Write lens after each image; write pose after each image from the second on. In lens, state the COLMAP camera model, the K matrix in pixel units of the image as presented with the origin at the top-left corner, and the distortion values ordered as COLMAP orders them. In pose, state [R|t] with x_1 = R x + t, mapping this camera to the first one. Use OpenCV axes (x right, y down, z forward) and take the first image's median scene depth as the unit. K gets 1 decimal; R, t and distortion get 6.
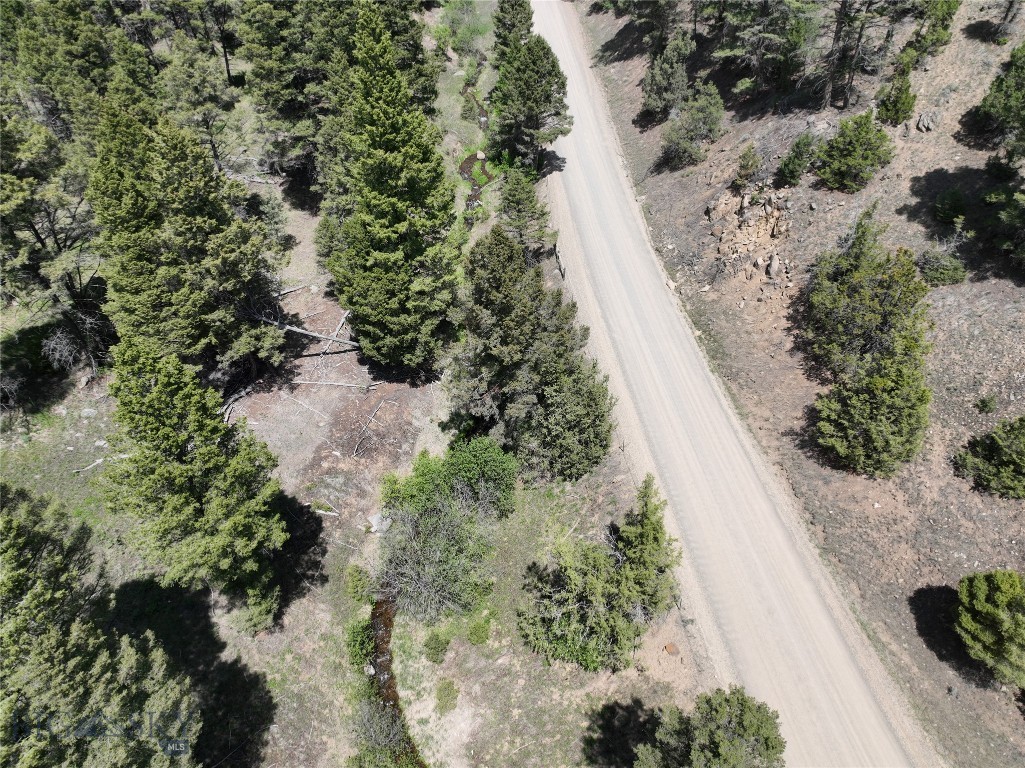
lens RADIAL K [[723.4, 0, 512.5], [0, 723.4, 384.0], [0, 0, 1]] dist [-0.004500, 0.022772]
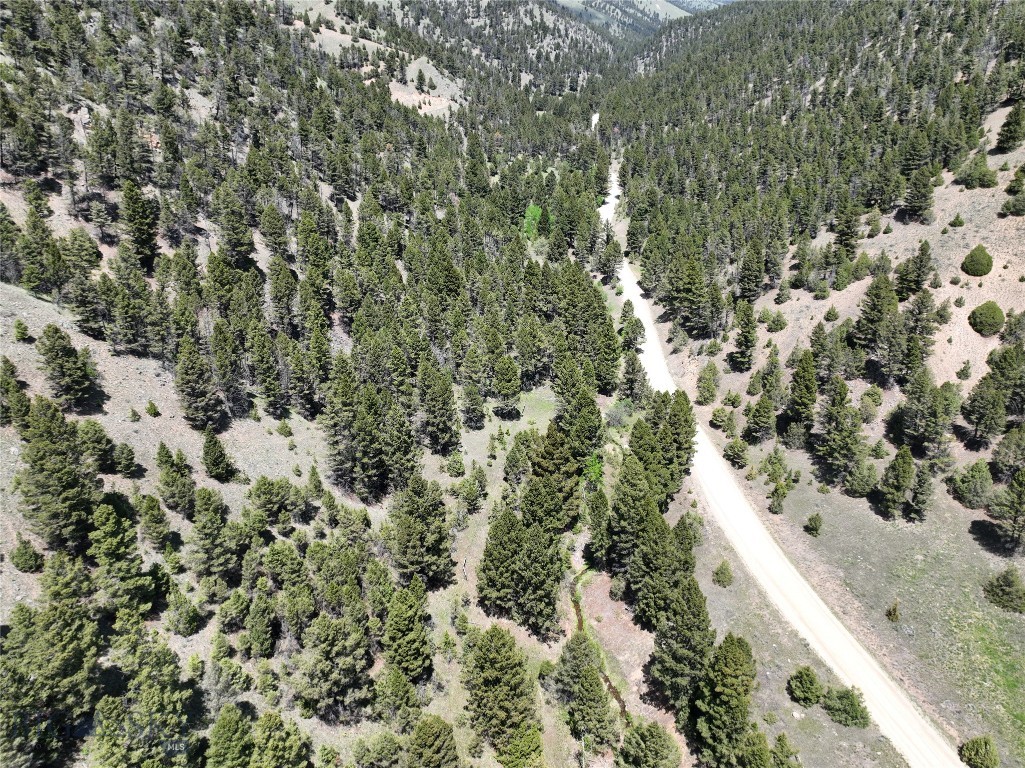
lens RADIAL K [[723.4, 0, 512.5], [0, 723.4, 384.0], [0, 0, 1]] dist [-0.004500, 0.022772]
pose [[0.994230, 0.047312, -0.096272, -0.400942], [-0.074248, 0.951268, -0.299293, 1.739600], [0.077421, 0.304714, 0.949292, -4.284119]]
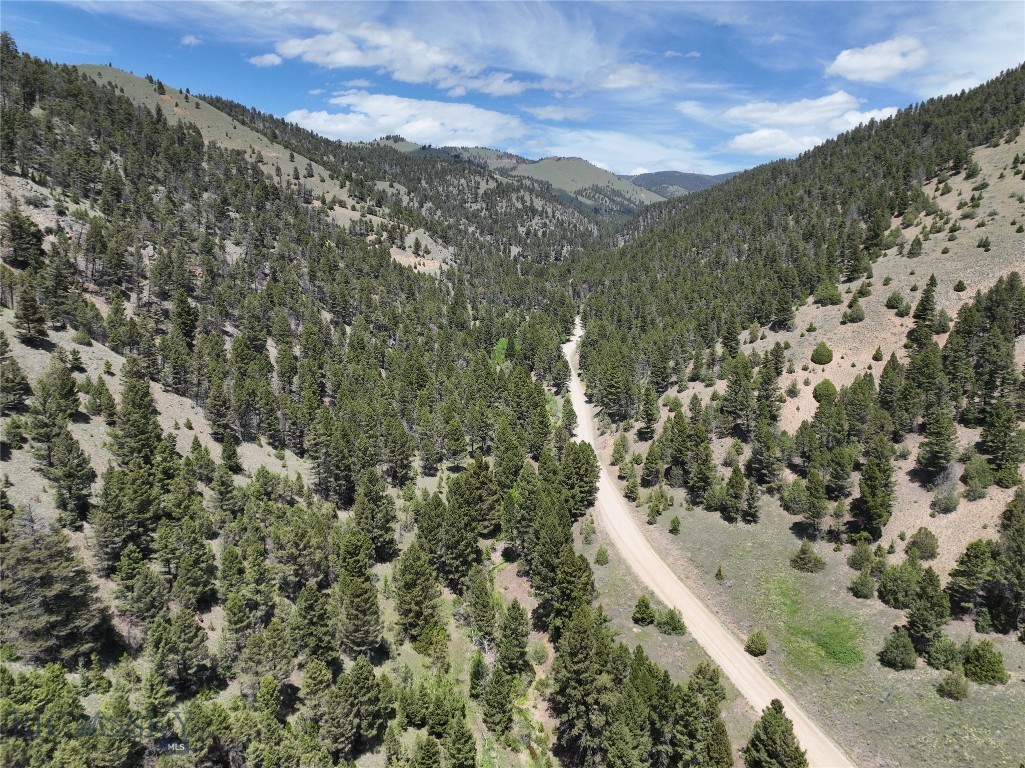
lens RADIAL K [[724.1, 0, 510.1], [0, 724.1, 384.8], [0, 0, 1]] dist [0.005089, 0.001105]
pose [[0.993250, 0.023222, -0.113641, 0.293765], [-0.078018, 0.858753, -0.506416, 3.049169], [0.085829, 0.511864, 0.854768, -5.272583]]
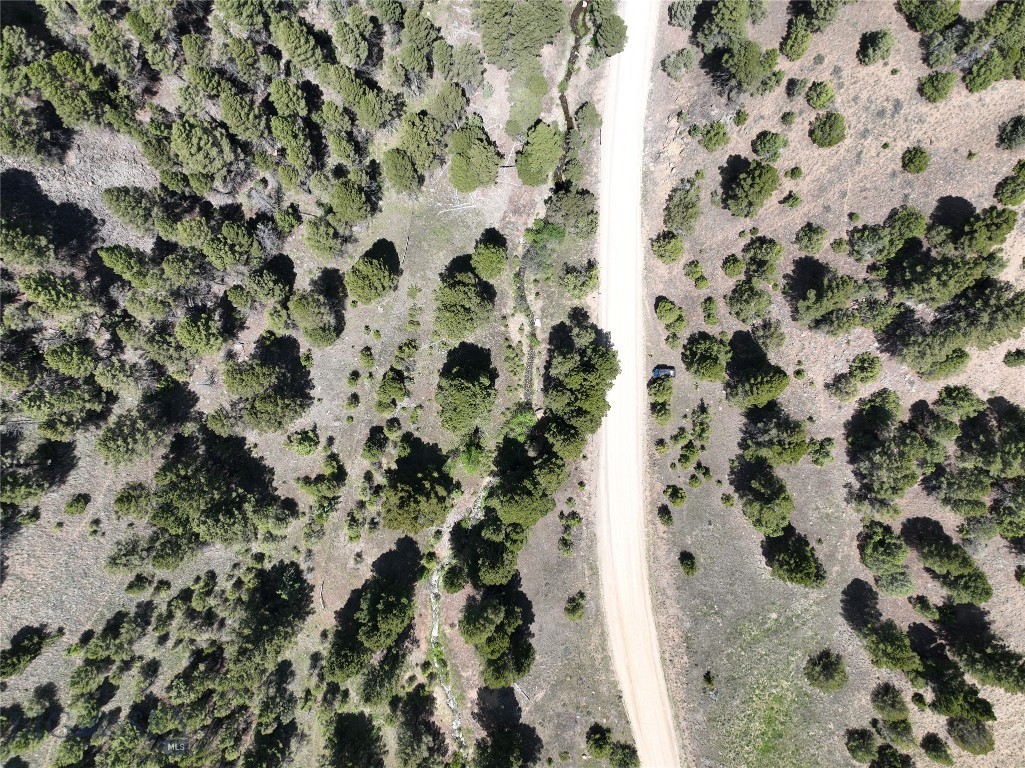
lens RADIAL K [[723.4, 0, 512.5], [0, 723.4, 384.0], [0, 0, 1]] dist [-0.004500, 0.022772]
pose [[0.986605, 0.163098, -0.003001, -0.136972], [-0.109967, 0.678576, 0.726251, -2.143067], [0.120486, -0.716194, 0.687423, -2.128724]]
